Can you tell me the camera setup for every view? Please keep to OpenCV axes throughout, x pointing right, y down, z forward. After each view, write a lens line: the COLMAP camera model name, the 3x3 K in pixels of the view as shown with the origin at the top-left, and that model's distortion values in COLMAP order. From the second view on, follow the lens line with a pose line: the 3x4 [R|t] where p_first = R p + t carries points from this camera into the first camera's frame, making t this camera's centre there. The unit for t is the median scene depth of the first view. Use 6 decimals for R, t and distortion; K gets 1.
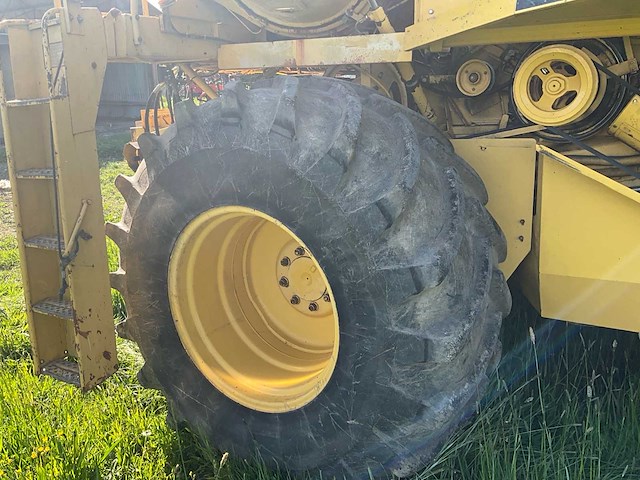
lens RADIAL K [[522.5, 0, 320.0], [0, 522.5, 240.0], [0, 0, 1]] dist [-0.002675, -0.017250]
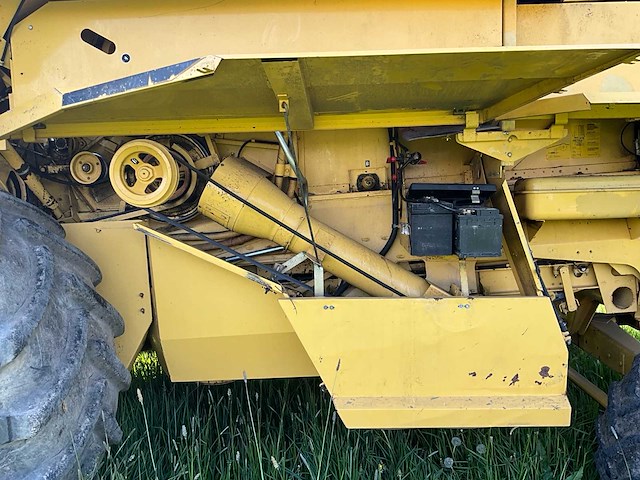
lens RADIAL K [[522.5, 0, 320.0], [0, 522.5, 240.0], [0, 0, 1]] dist [-0.002675, -0.017250]
pose [[0.878270, -0.041868, 0.476329, 0.237212], [0.130934, 0.979143, -0.155358, 0.083004], [-0.459889, 0.198814, 0.865433, -0.161239]]
